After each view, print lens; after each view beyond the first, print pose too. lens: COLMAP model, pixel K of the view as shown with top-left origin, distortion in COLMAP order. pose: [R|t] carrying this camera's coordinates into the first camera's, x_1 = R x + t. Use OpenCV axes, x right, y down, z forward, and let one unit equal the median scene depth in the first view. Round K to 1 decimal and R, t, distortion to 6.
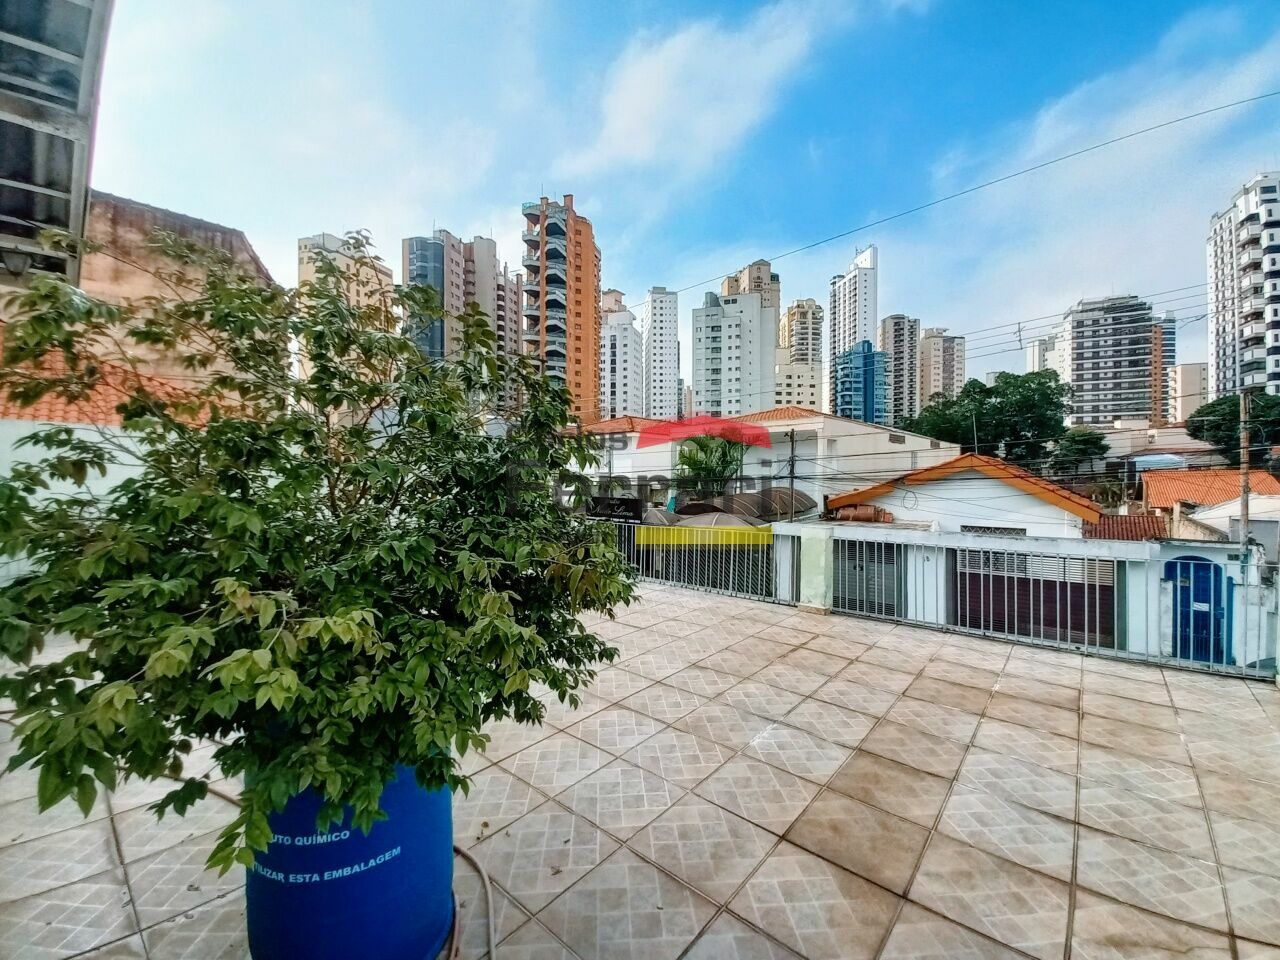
lens RADIAL K [[517.4, 0, 634.6], [0, 517.4, 472.7], [0, 0, 1]] dist [-0.009002, -0.001591]
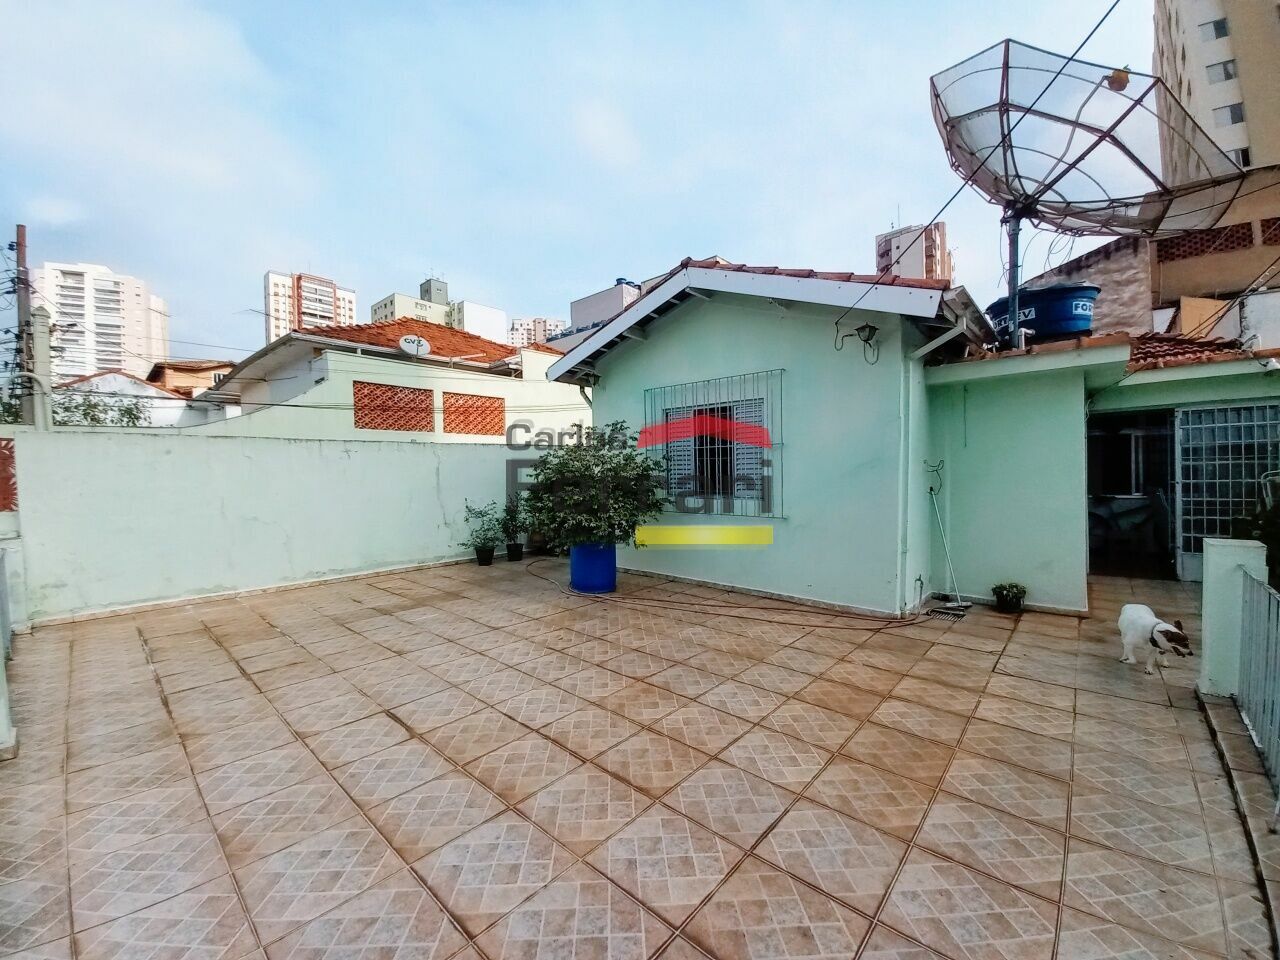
lens RADIAL K [[517.4, 0, 640.8], [0, 517.4, 479.8], [0, 0, 1]] dist [-0.009002, -0.001591]
pose [[-0.999790, 0.016841, 0.011653, -0.509528], [0.016966, 0.999799, 0.010684, 0.021398], [-0.011471, 0.010880, -0.999875, 2.663900]]
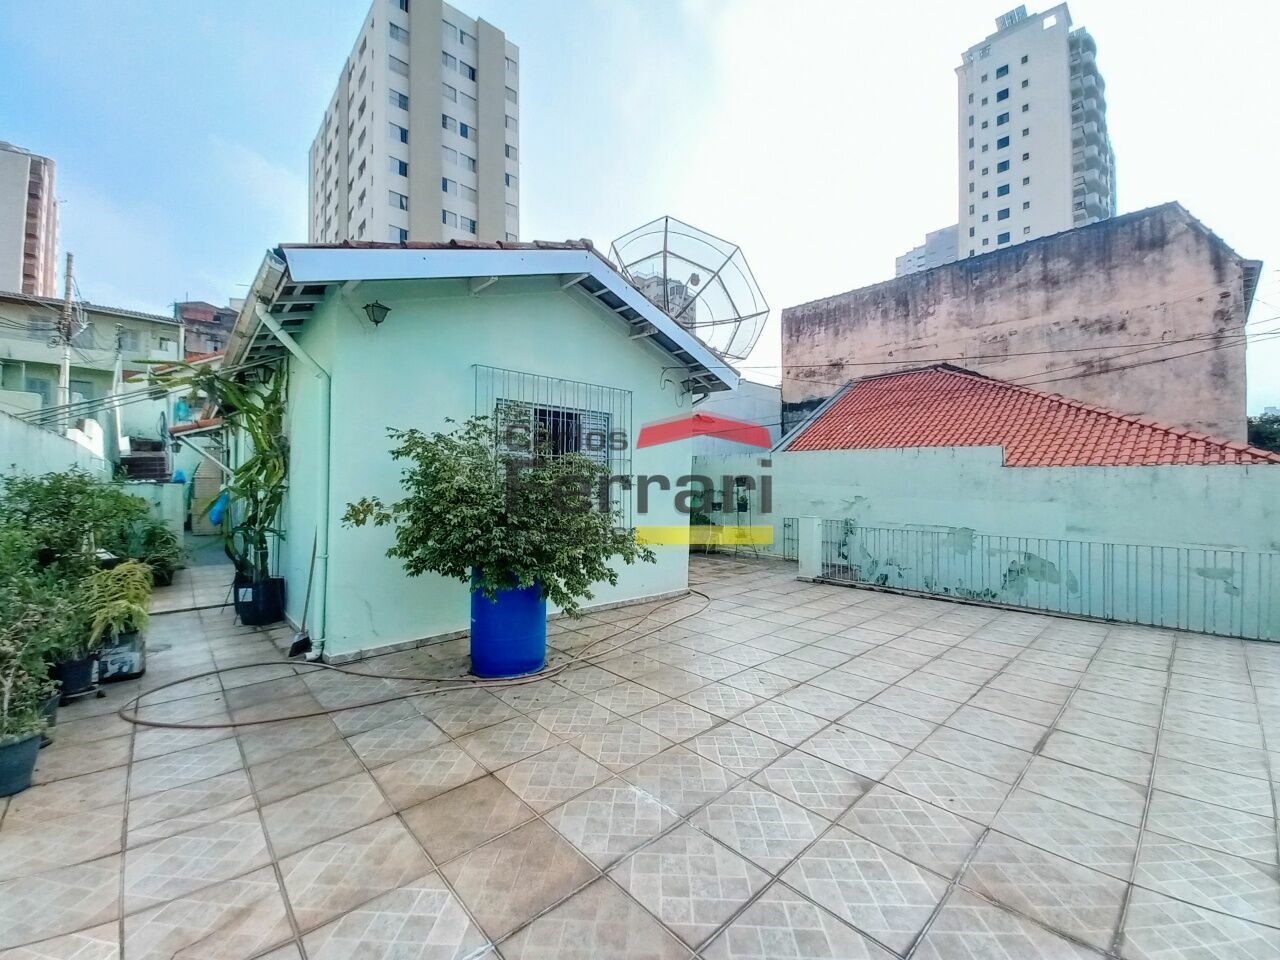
lens RADIAL K [[517.4, 0, 633.9], [0, 517.4, 479.2], [0, 0, 1]] dist [-0.009002, -0.001591]
pose [[-0.106807, -0.000786, -0.994279, 1.020980], [-0.001291, 0.999999, -0.000652, -0.000711], [0.994279, 0.001214, -0.106808, 1.012956]]
